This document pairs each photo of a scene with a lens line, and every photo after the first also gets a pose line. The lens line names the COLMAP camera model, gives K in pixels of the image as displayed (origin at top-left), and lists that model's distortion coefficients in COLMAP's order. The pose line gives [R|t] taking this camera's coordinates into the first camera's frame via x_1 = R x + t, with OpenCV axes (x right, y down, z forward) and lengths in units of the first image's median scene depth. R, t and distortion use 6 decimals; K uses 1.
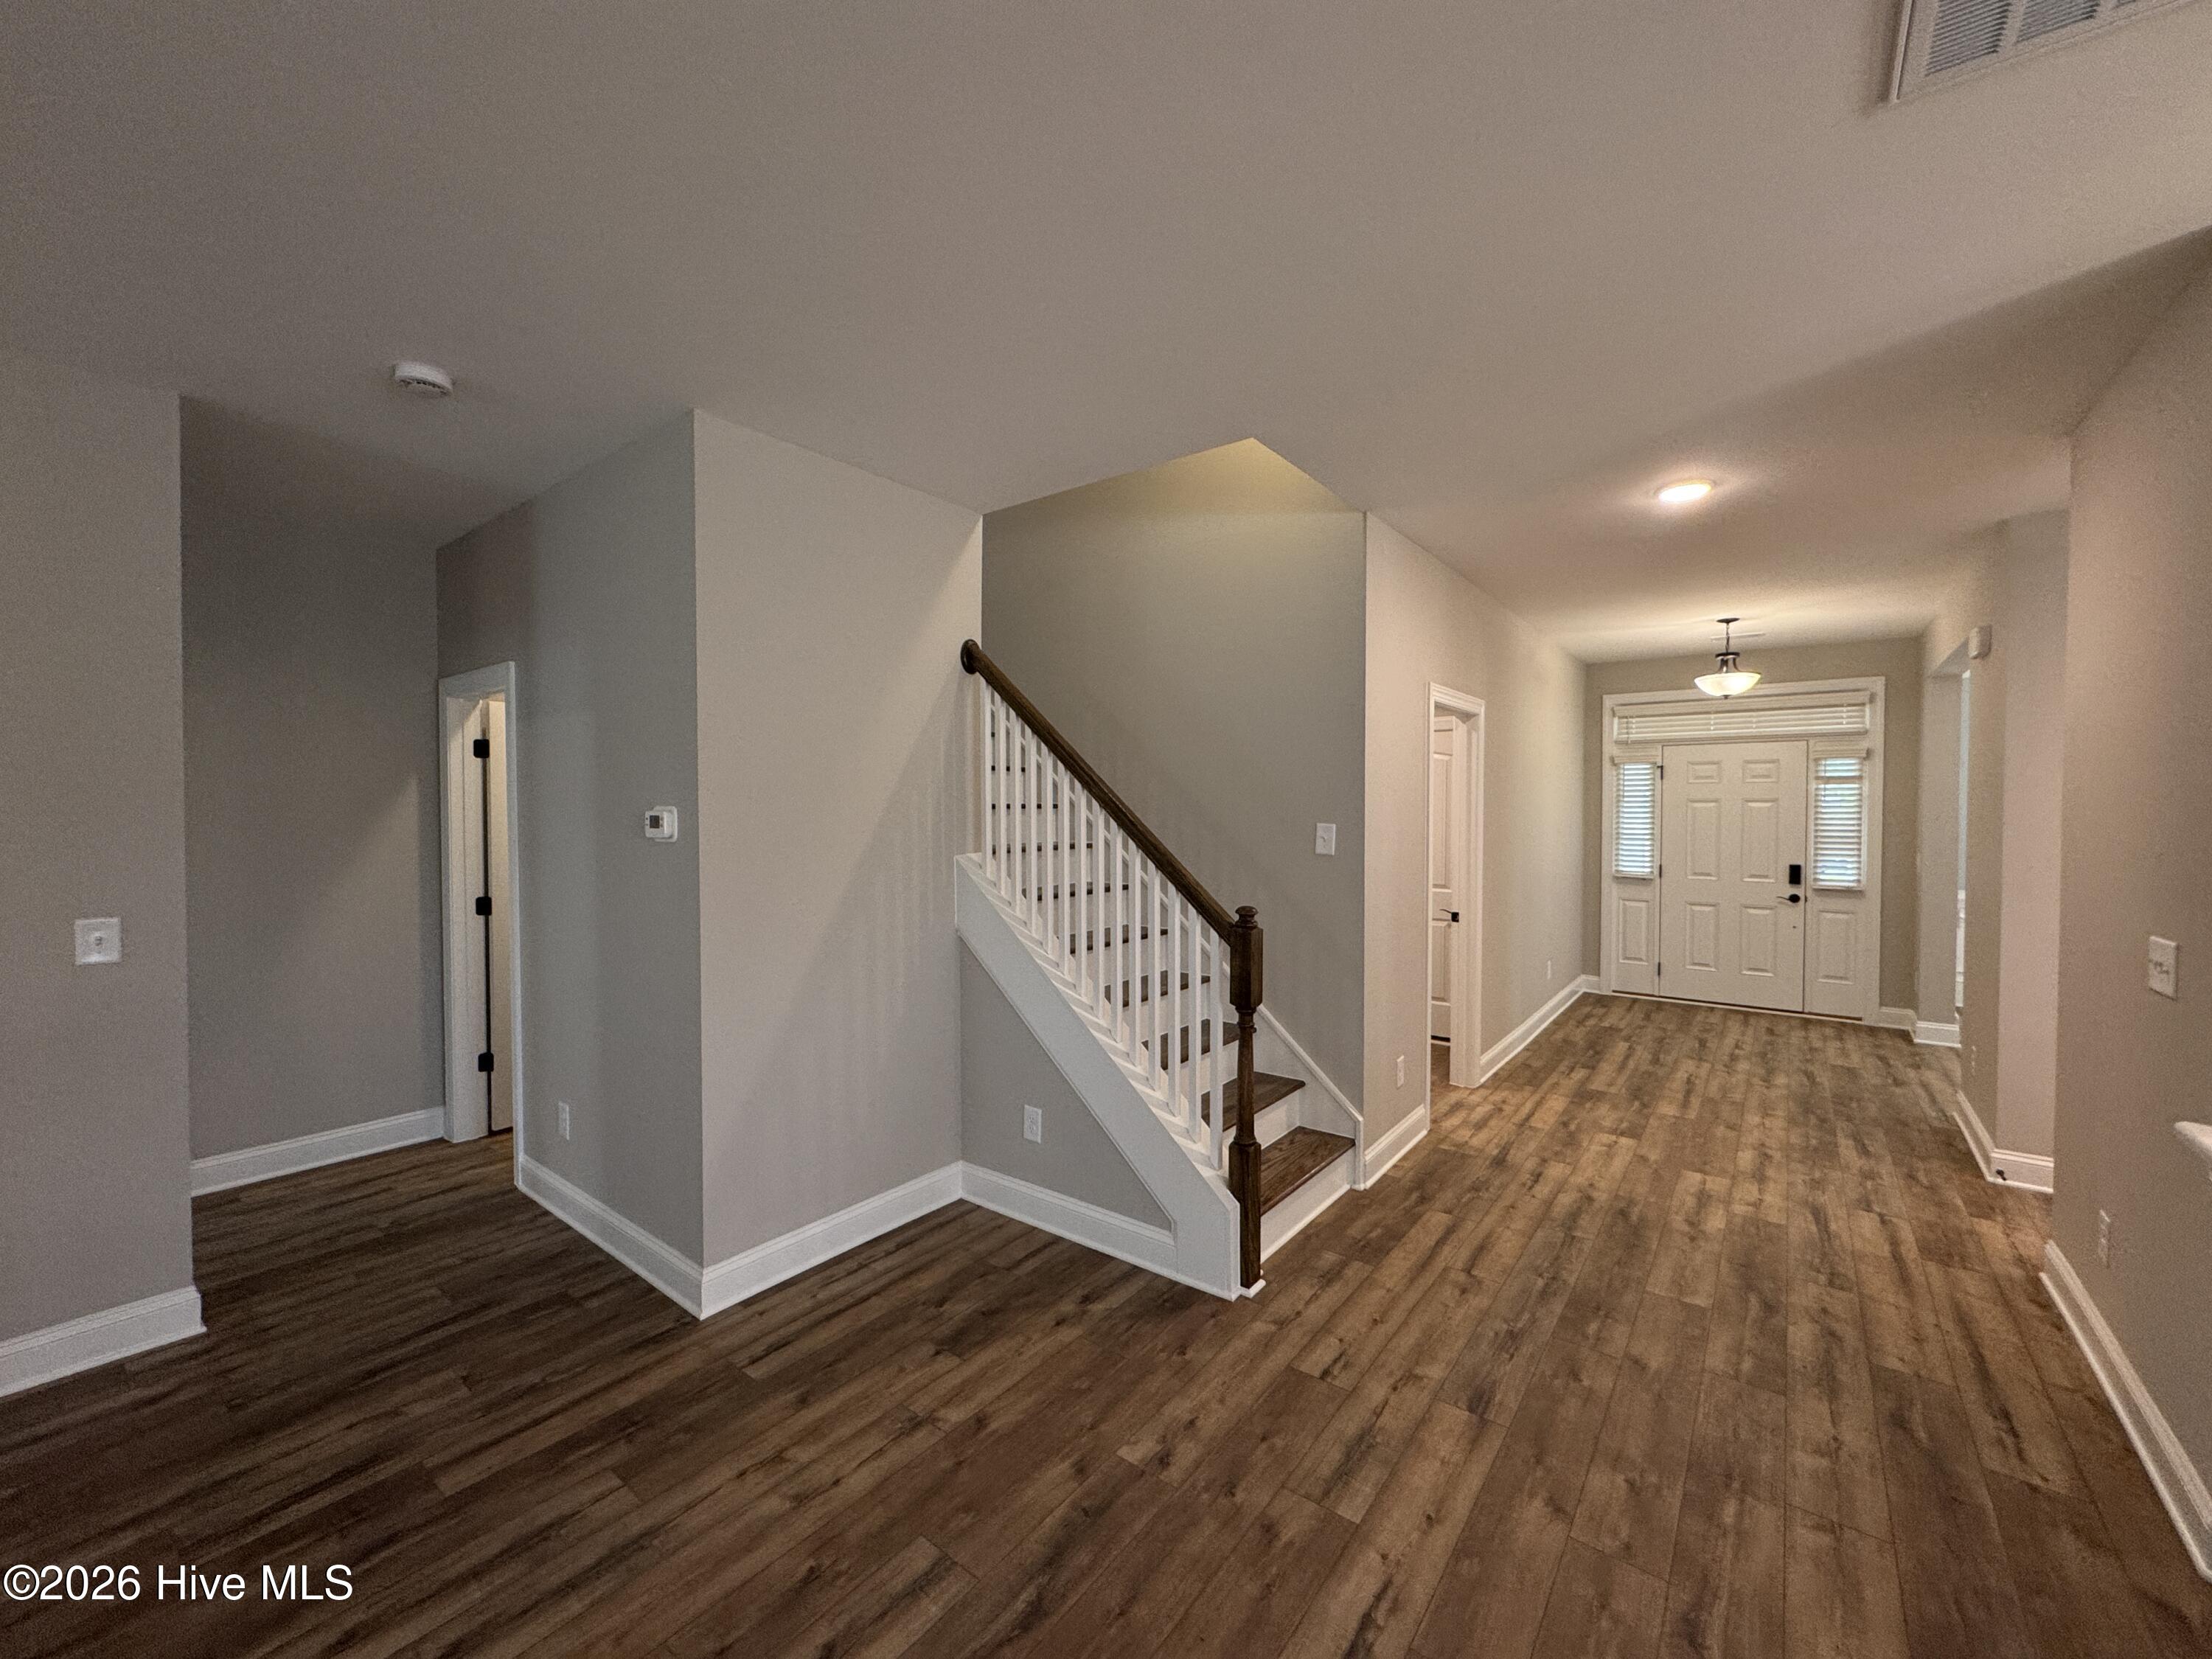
lens RADIAL K [[885.7, 0, 1103.8], [0, 885.7, 827.8], [0, 0, 1]] dist [-0.002801, 0.000591]
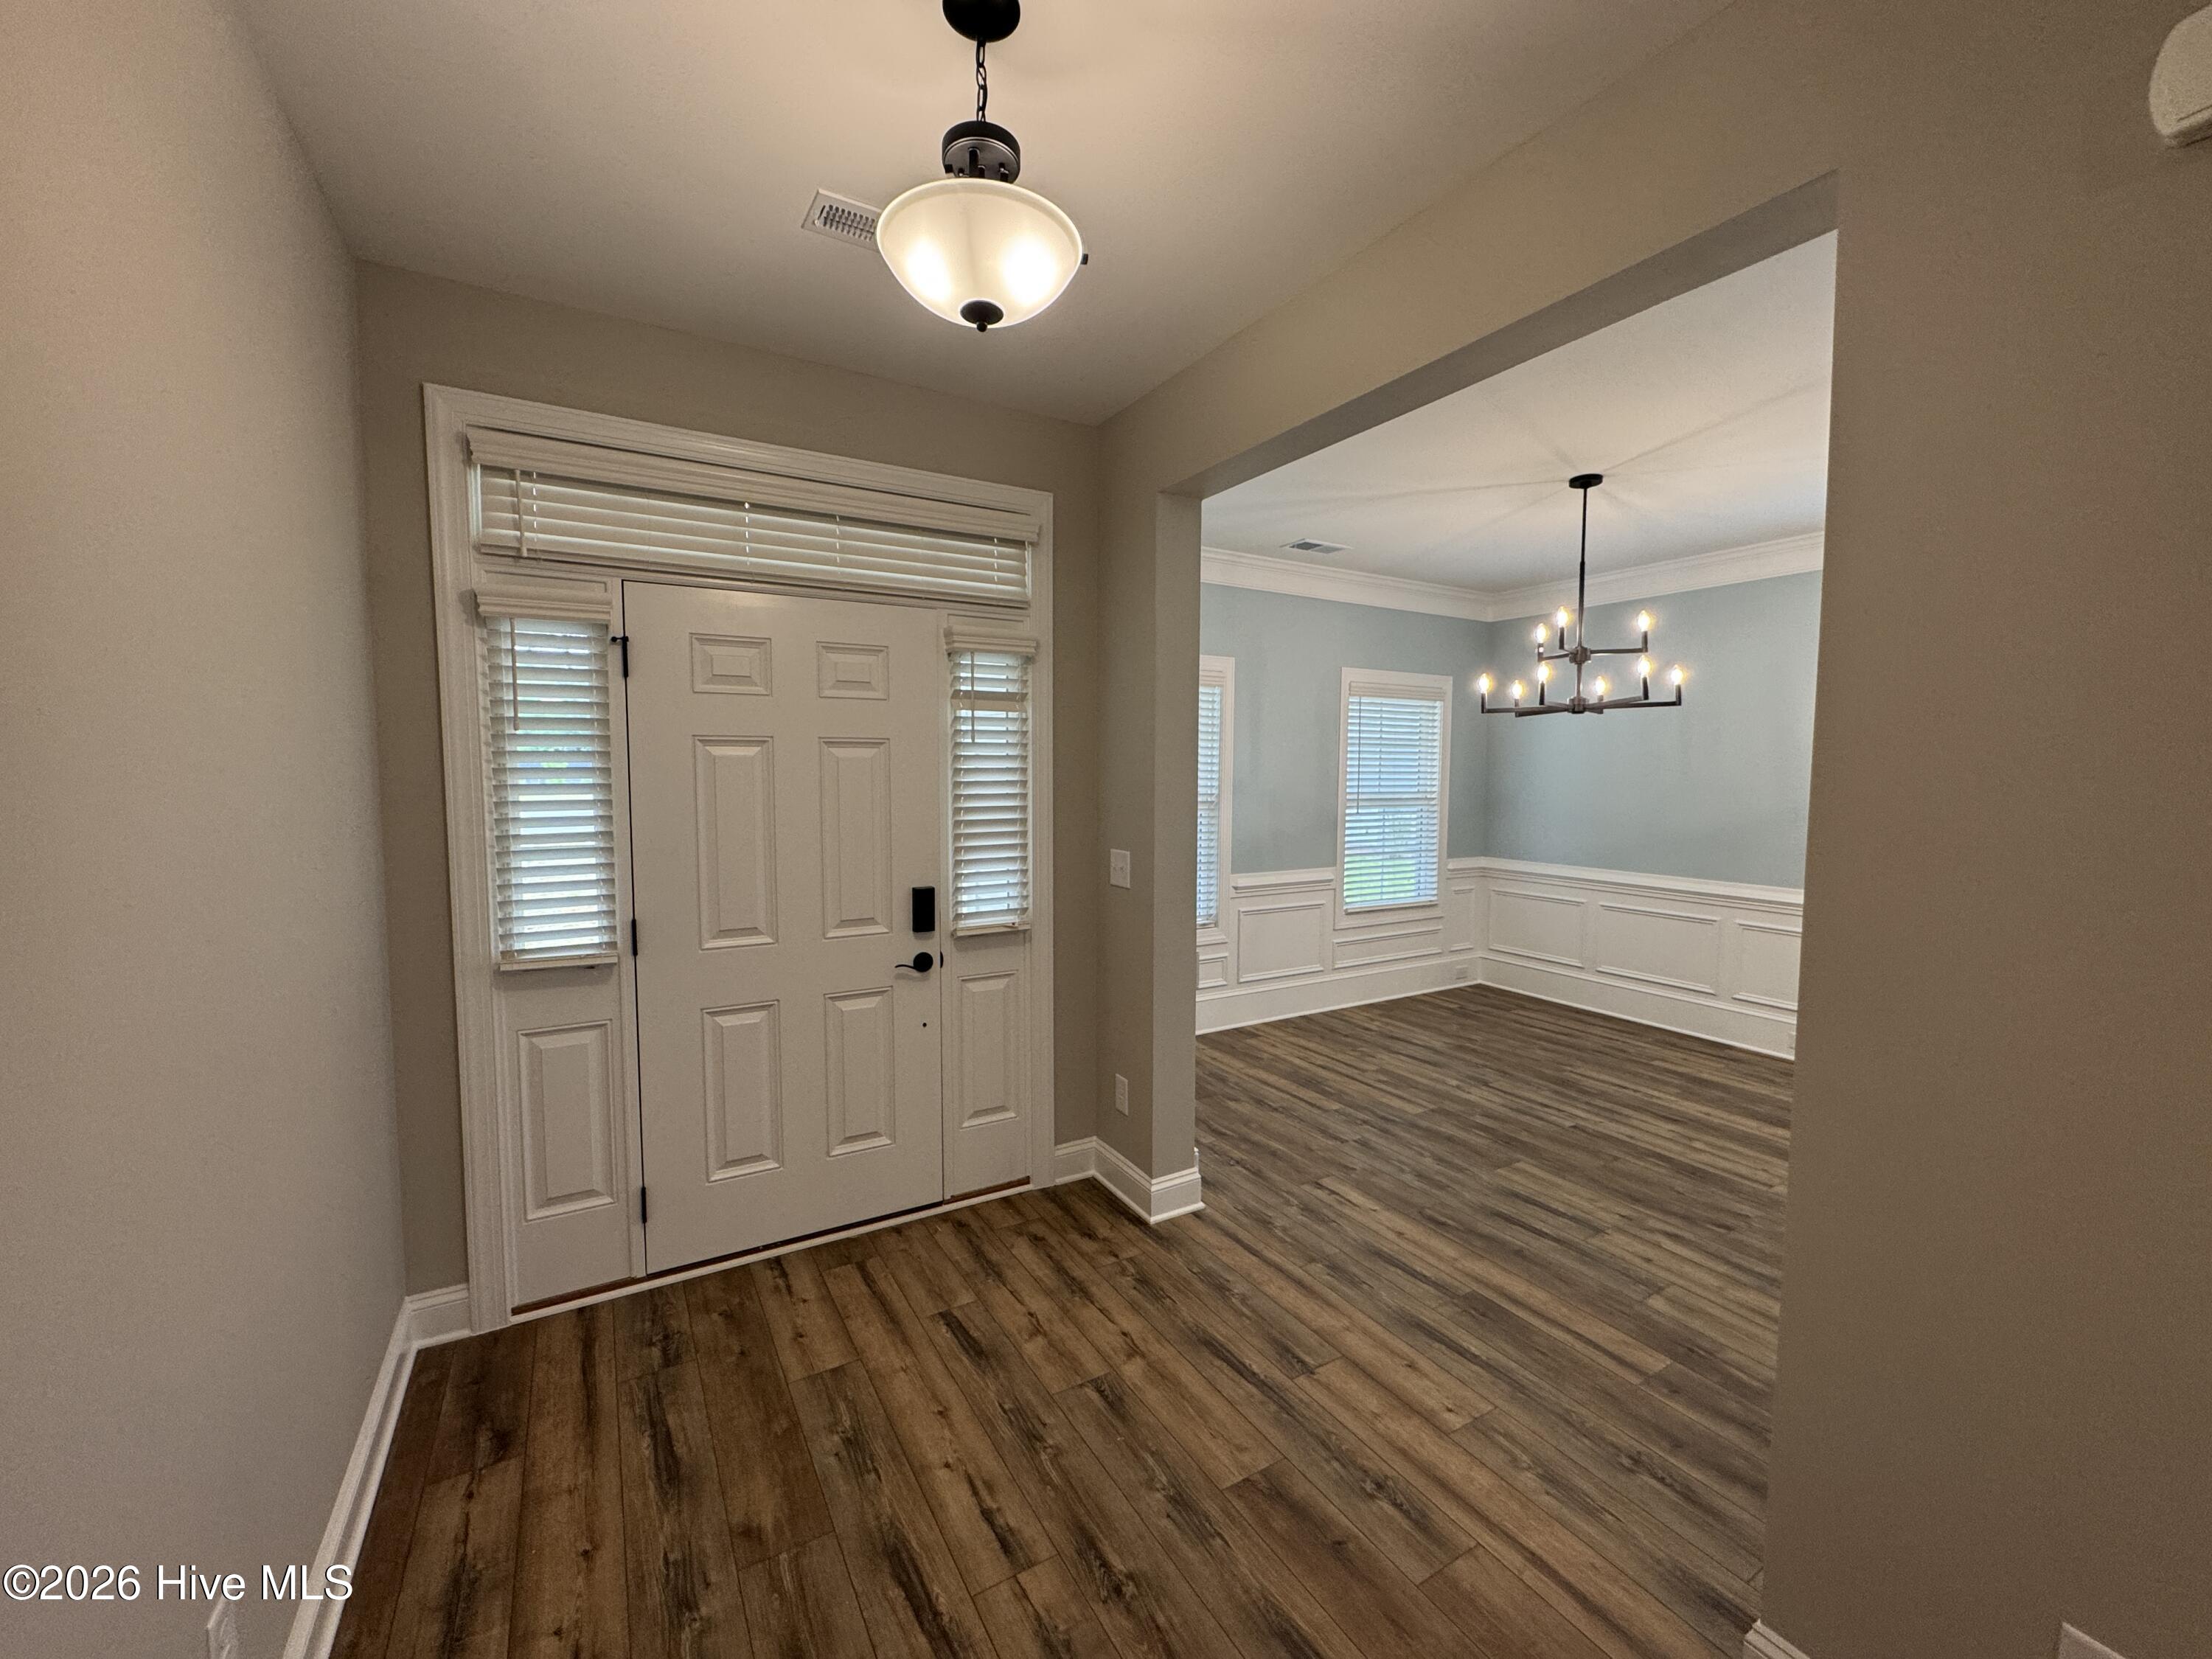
lens RADIAL K [[885.7, 0, 1113.8], [0, 885.7, 825.5], [0, 0, 1]] dist [-0.002801, 0.000591]
pose [[0.370715, -0.061793, 0.926689, 0.402532], [0.022519, 0.998089, 0.057545, -0.013376], [-0.928474, -0.000465, 0.371398, 0.741917]]
